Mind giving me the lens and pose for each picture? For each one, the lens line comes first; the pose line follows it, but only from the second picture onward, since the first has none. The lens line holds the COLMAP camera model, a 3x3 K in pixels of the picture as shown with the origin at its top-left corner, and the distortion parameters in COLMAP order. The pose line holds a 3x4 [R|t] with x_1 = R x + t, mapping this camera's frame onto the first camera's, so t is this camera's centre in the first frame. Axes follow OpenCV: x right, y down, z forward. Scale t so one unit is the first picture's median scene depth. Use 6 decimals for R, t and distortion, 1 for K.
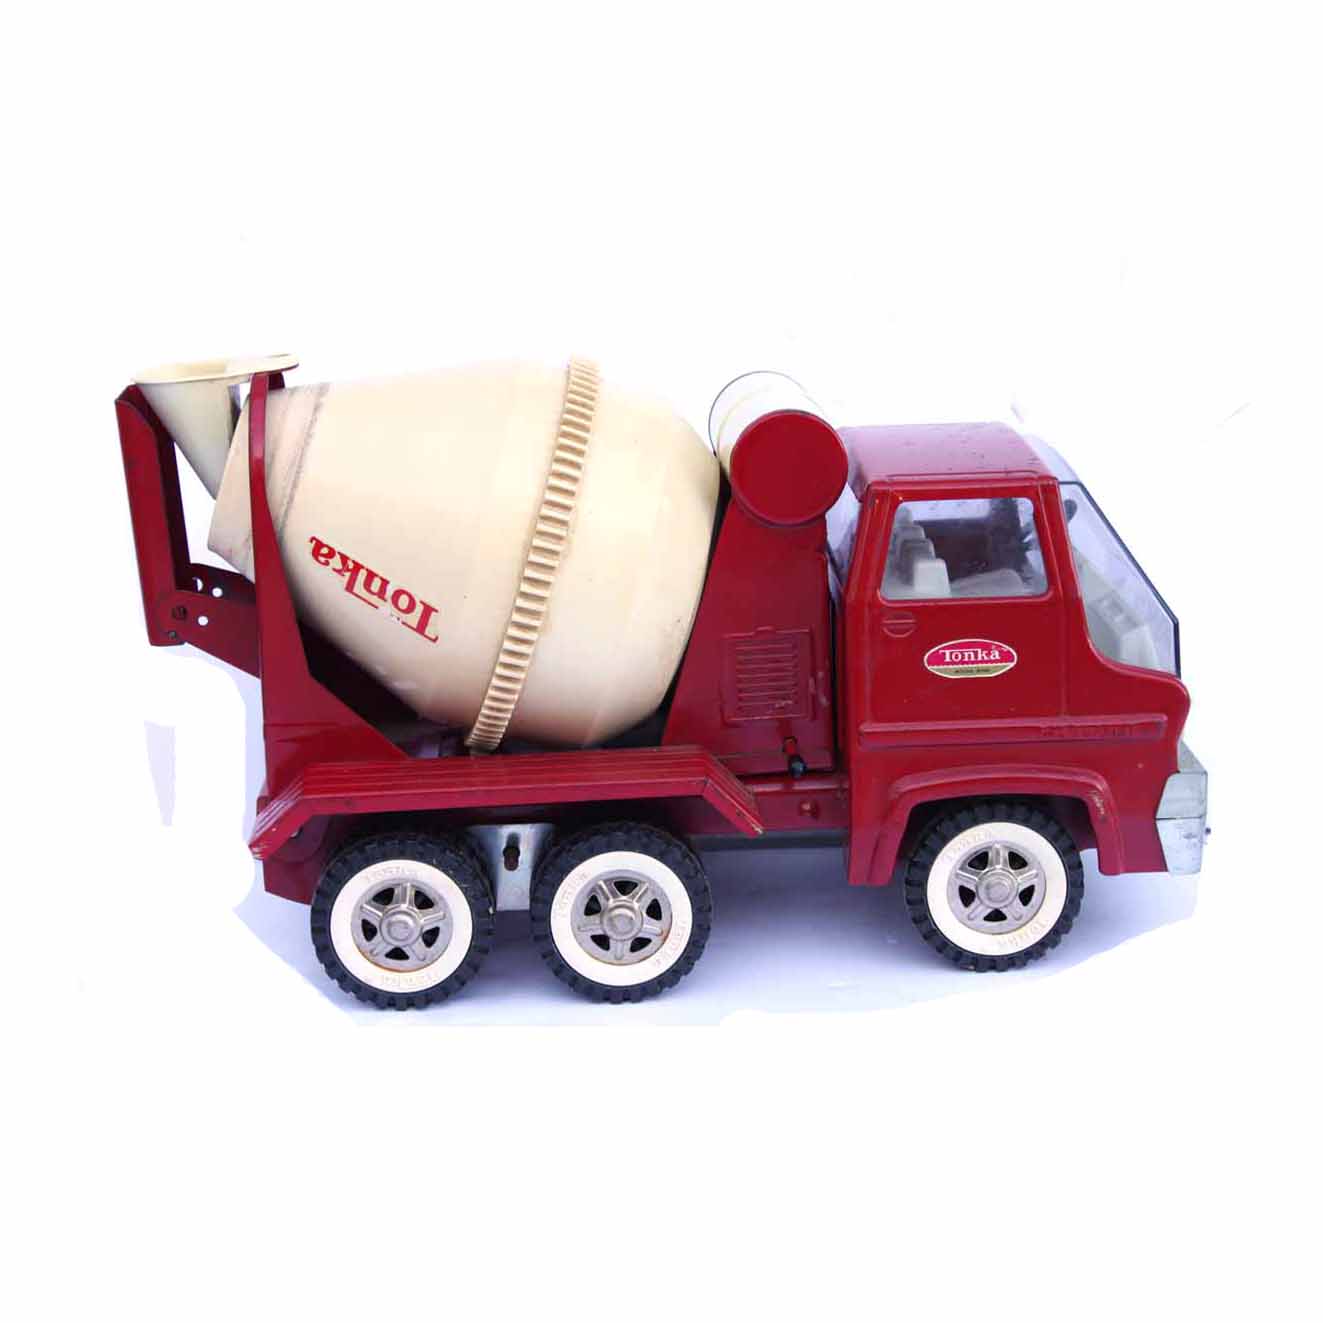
lens RADIAL K [[3958.9, 0, 661.5], [0, 3958.9, 661.5], [0, 0, 1]] dist [0.714620, -0.086184]
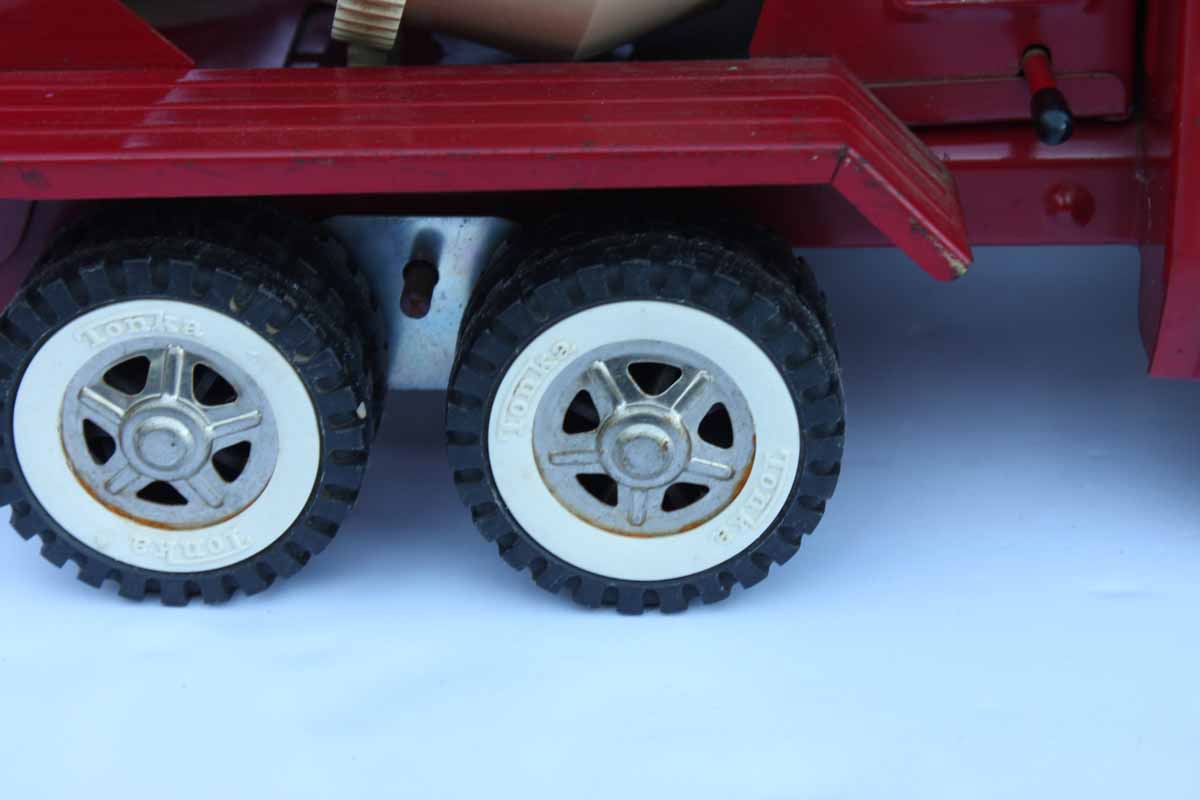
lens RADIAL K [[2862.7, 0, 600.0], [0, 2862.7, 400.0], [0, 0, 1]] dist [0.061379, 0.127639]
pose [[0.996071, 0.041176, -0.078407, 0.010402], [-0.025380, 0.980925, 0.192722, -0.003038], [0.084847, -0.189974, 0.978116, 0.680009]]
